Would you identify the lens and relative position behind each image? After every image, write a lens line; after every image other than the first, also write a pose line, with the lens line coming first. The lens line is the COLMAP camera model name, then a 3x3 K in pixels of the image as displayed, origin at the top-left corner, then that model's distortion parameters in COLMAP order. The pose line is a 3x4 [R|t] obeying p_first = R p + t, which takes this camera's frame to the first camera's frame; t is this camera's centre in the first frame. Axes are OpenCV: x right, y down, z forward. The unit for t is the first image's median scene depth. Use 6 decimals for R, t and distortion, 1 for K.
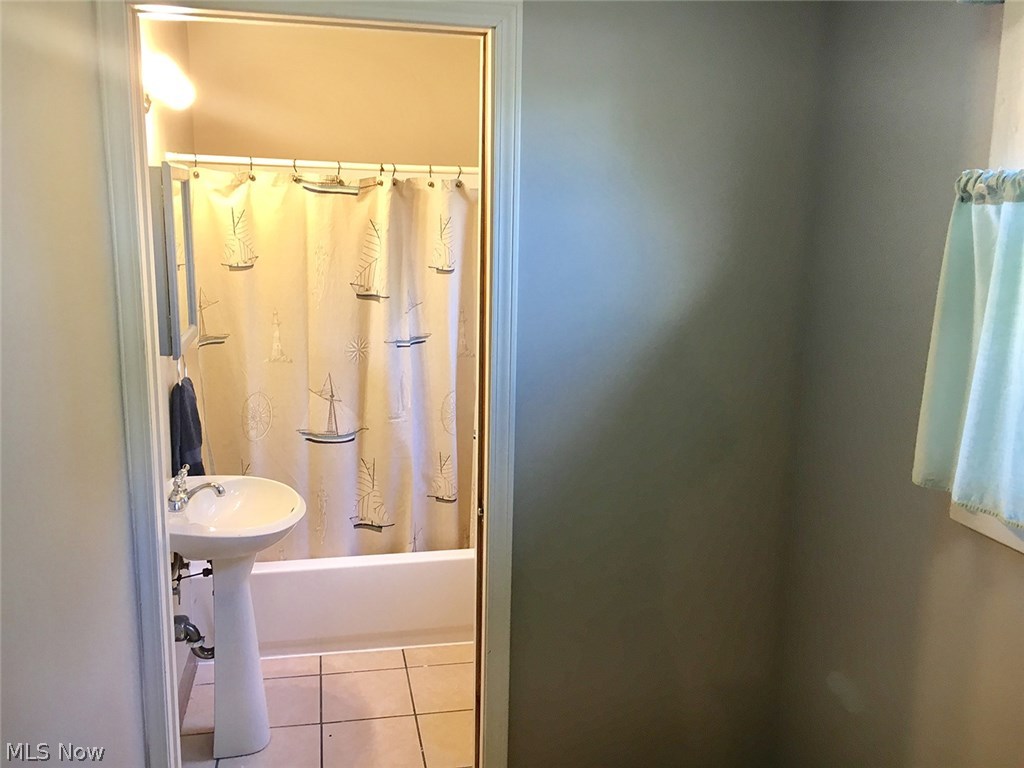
lens RADIAL K [[876.5, 0, 506.0], [0, 876.5, 365.9], [0, 0, 1]] dist [0.067689, -0.089627]
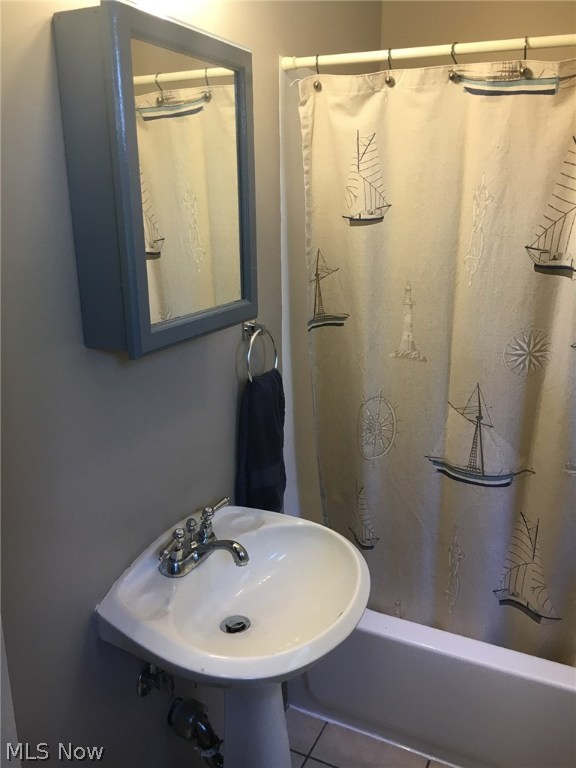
lens RADIAL K [[657.4, 0, 287.8], [0, 657.4, 383.0], [0, 0, 1]] dist [0.067689, -0.089627]
pose [[0.792406, 0.139788, -0.593762, -0.018672], [-0.087451, 0.989367, 0.116215, -0.038454], [0.603693, -0.040165, 0.796204, 0.524038]]
